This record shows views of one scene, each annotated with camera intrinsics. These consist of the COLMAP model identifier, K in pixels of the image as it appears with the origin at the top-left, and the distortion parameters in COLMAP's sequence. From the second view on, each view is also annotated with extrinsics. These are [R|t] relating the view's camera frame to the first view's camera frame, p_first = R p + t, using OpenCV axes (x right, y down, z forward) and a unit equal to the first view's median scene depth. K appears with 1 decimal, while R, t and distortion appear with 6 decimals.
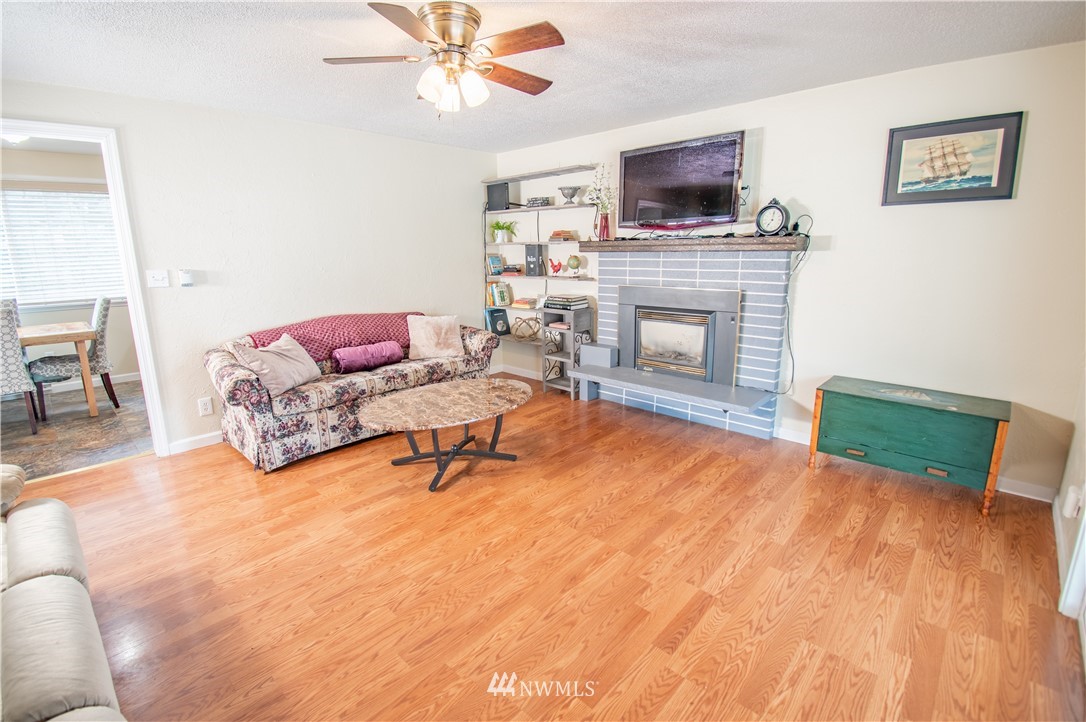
lens RADIAL K [[486.6, 0, 532.3], [0, 486.6, 351.0], [0, 0, 1]] dist [0.023895, -0.027494]
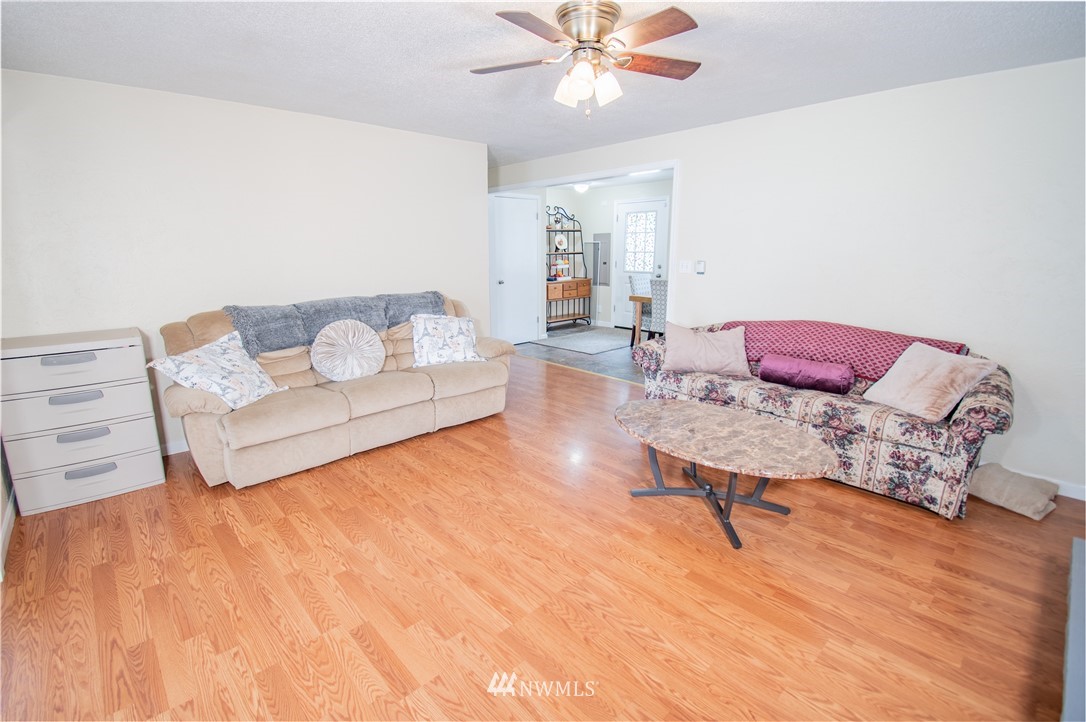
lens RADIAL K [[496.2, 0, 536.3], [0, 496.2, 351.5], [0, 0, 1]] dist [0.024717, -0.028595]
pose [[-0.066051, 0.215412, -0.974287, 0.649934], [-0.205885, 0.952466, 0.224545, -0.153797], [0.976344, 0.215423, -0.018561, 0.710250]]
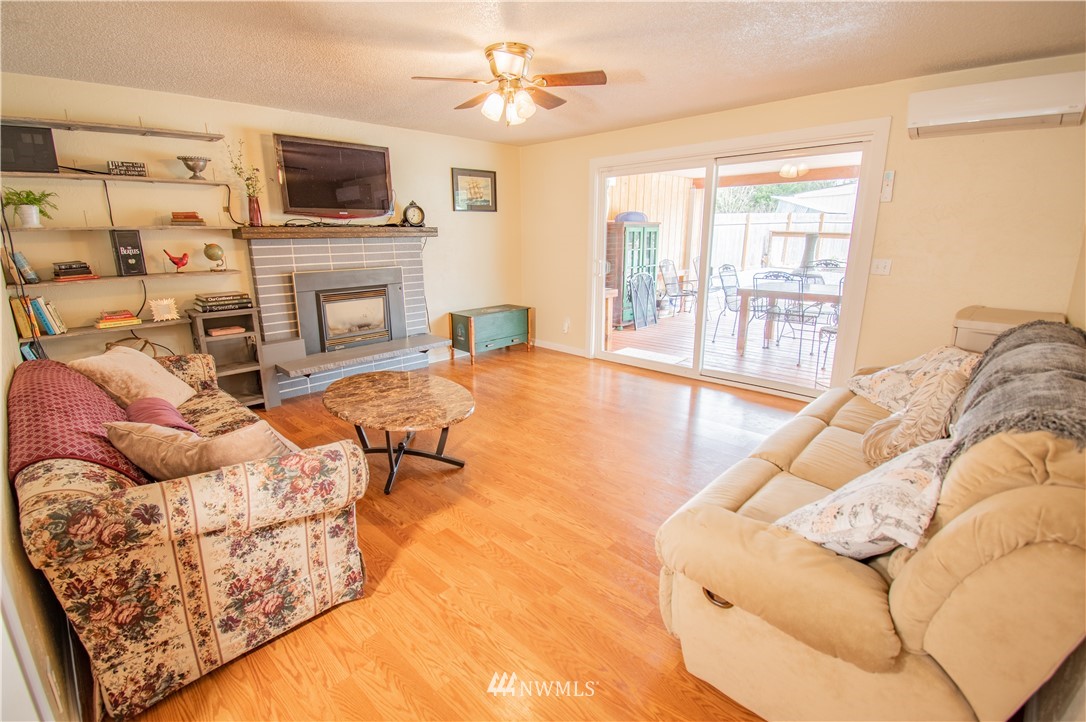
lens RADIAL K [[486.6, 0, 532.3], [0, 486.6, 351.0], [0, 0, 1]] dist [0.023895, -0.027494]
pose [[0.022755, -0.225272, 0.974030, -1.068063], [0.214539, 0.952685, 0.215324, -0.128549], [-0.976450, 0.204068, 0.070008, 0.676015]]
